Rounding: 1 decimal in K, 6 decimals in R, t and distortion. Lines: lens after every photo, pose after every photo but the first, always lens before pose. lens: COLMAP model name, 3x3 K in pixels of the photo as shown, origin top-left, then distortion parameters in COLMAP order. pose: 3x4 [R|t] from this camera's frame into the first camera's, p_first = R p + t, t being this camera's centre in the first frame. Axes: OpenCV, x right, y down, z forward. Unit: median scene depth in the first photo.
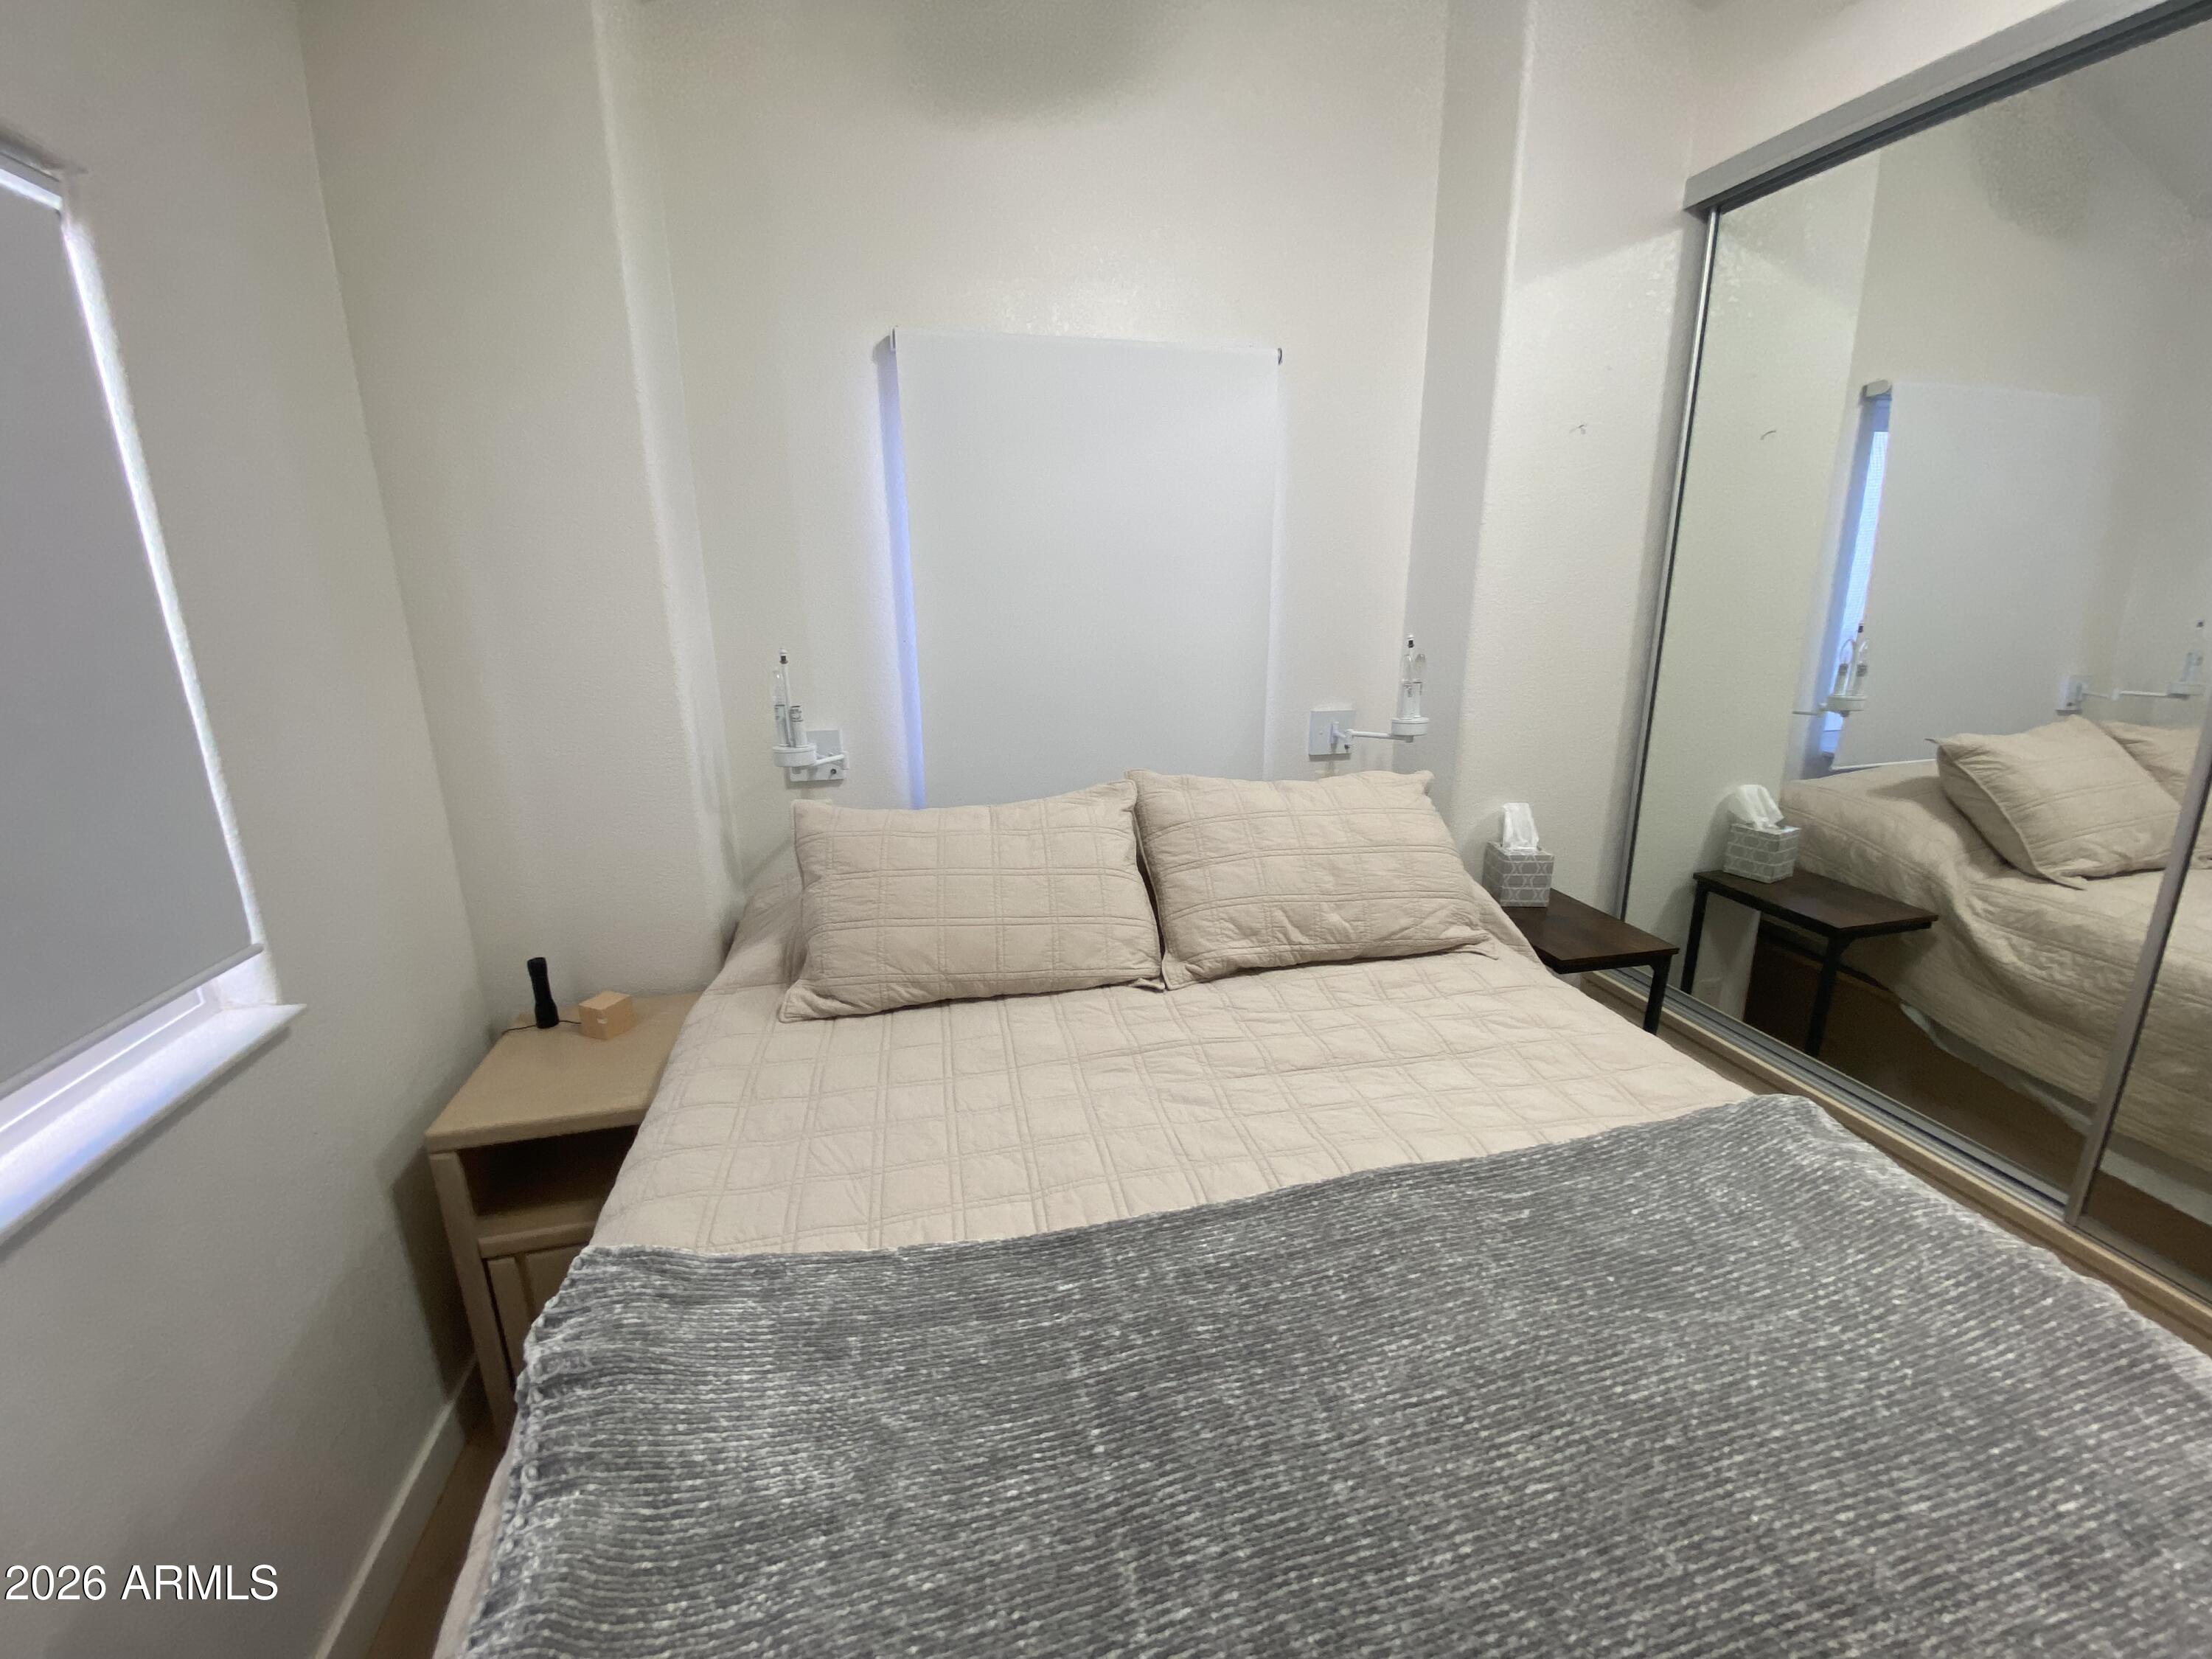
lens RADIAL K [[896.9, 0, 1109.1], [0, 896.9, 821.5], [0, 0, 1]] dist [0.044738, -0.033033]
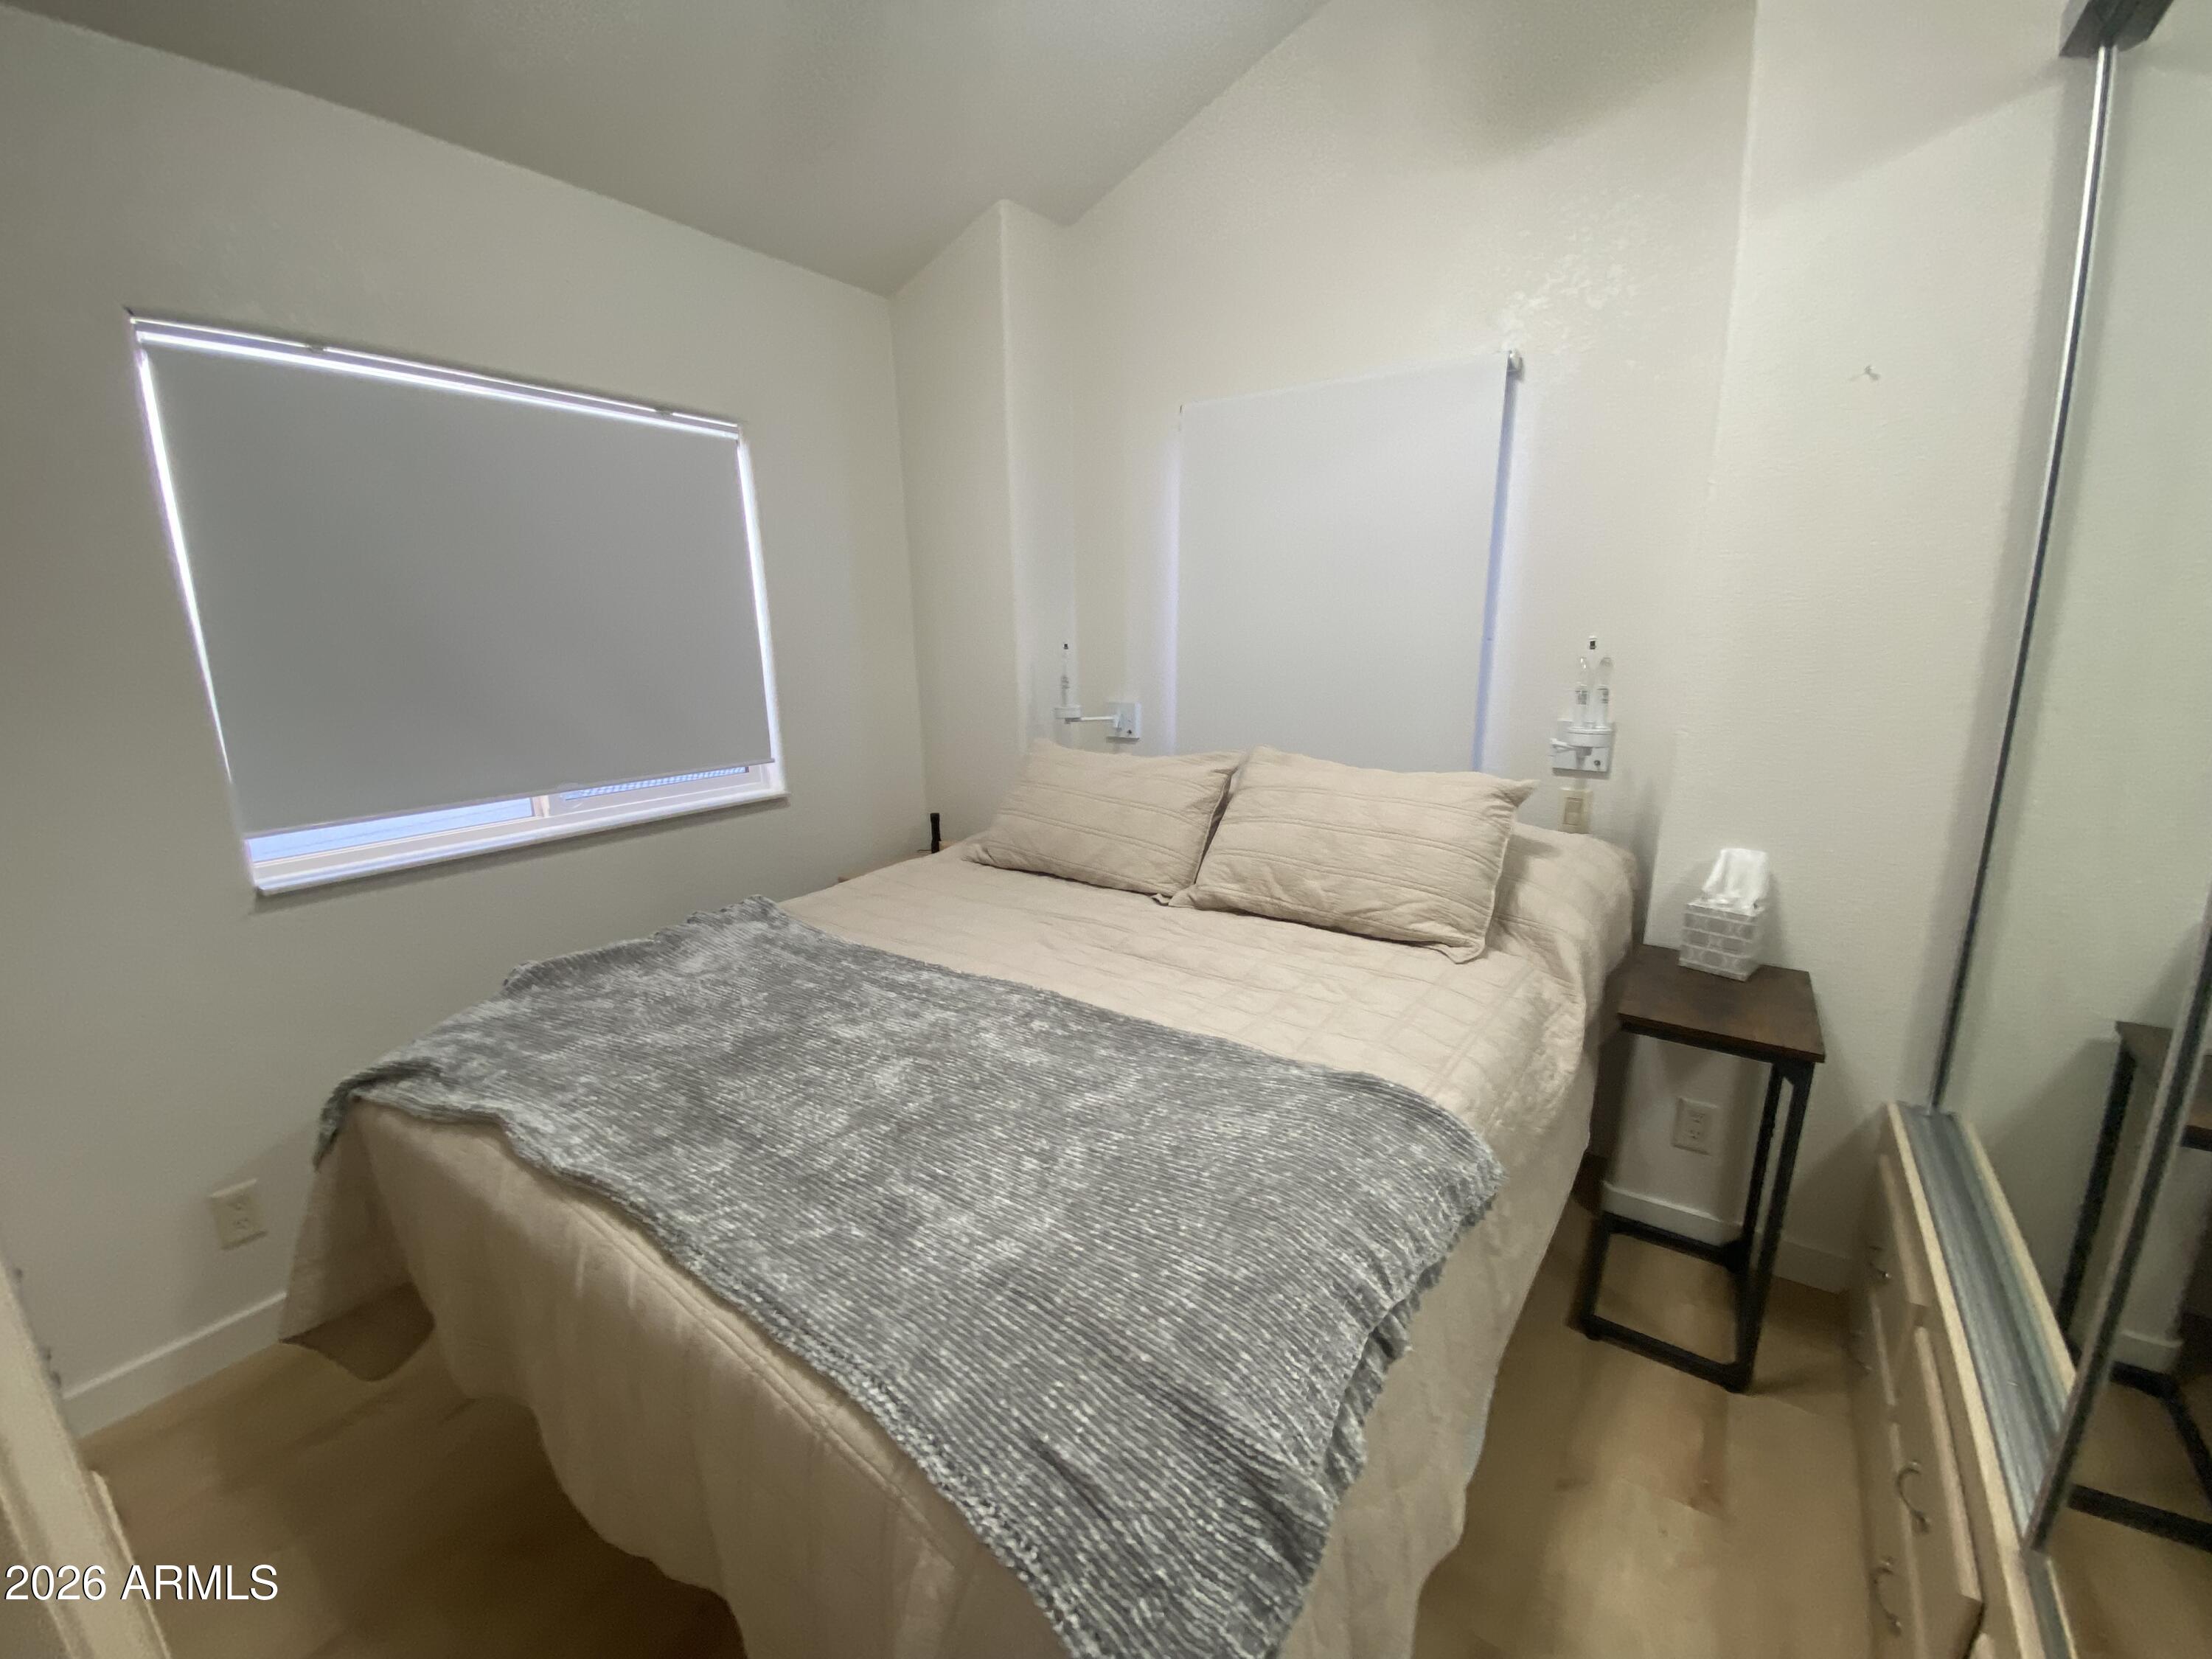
lens RADIAL K [[892.4, 0, 1104.8], [0, 892.4, 825.1], [0, 0, 1]] dist [0.029168, -0.025335]
pose [[0.661117, 0.158787, -0.733288, 0.903469], [-0.176536, 0.982830, 0.053662, 0.022449], [0.729218, 0.093975, 0.677797, 0.062894]]
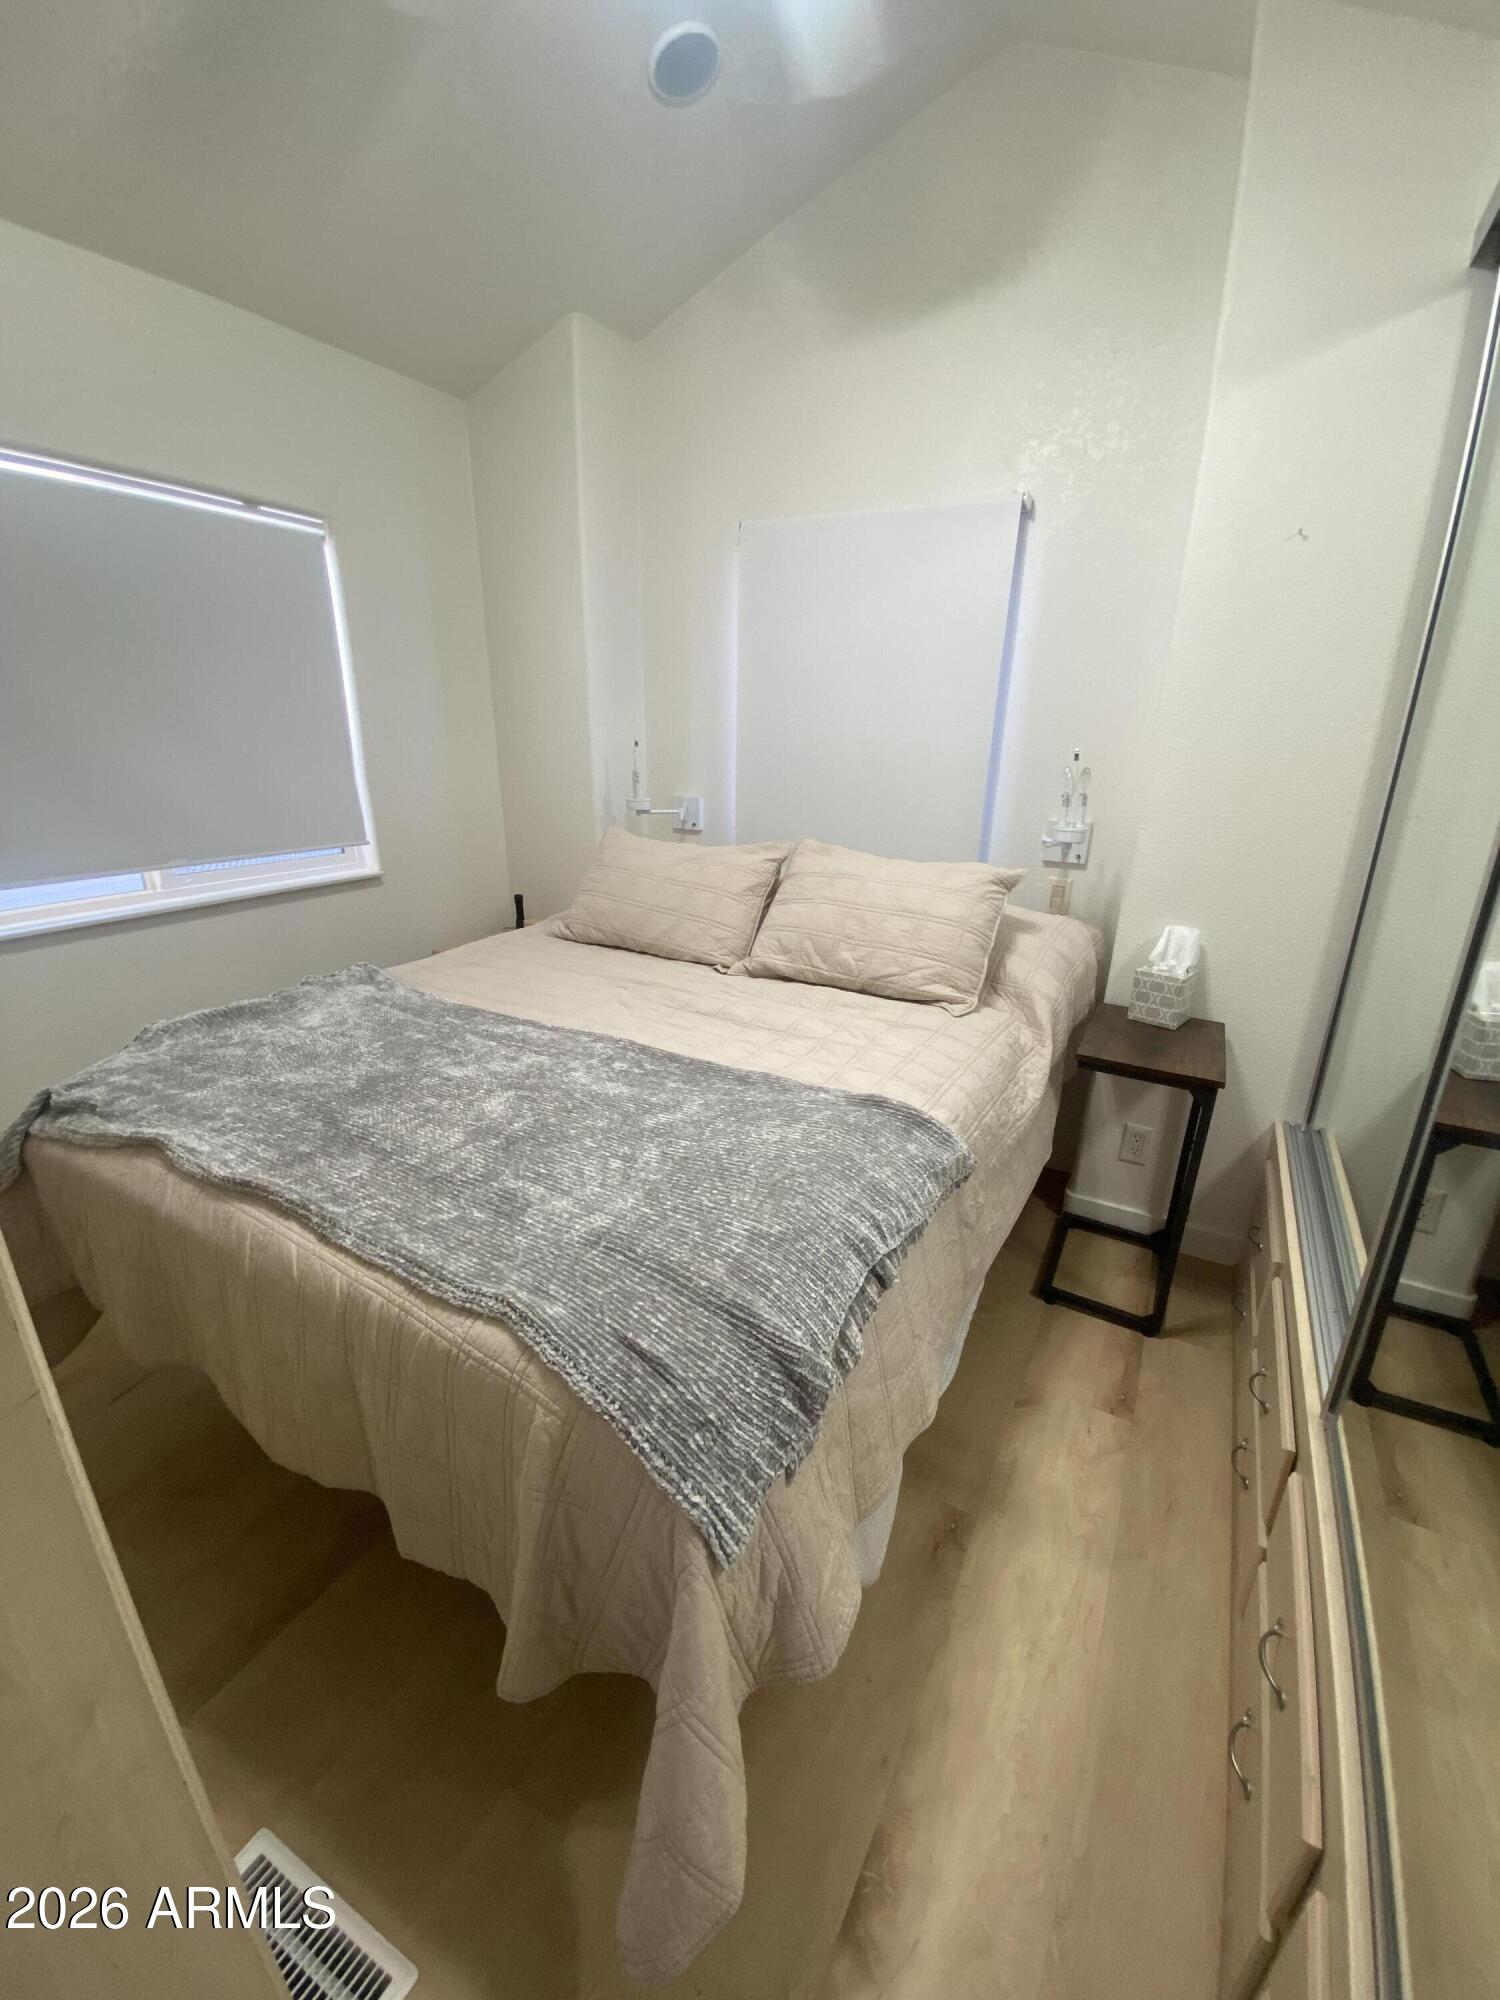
lens RADIAL K [[811.0, 0, 756.7], [0, 811.0, 996.8], [0, 0, 1]] dist [0.044738, -0.033033]
pose [[0.732763, 0.231226, -0.639995, 0.968831], [-0.189679, 0.972627, 0.134230, 0.031743], [0.653514, 0.023035, 0.756564, 0.002532]]
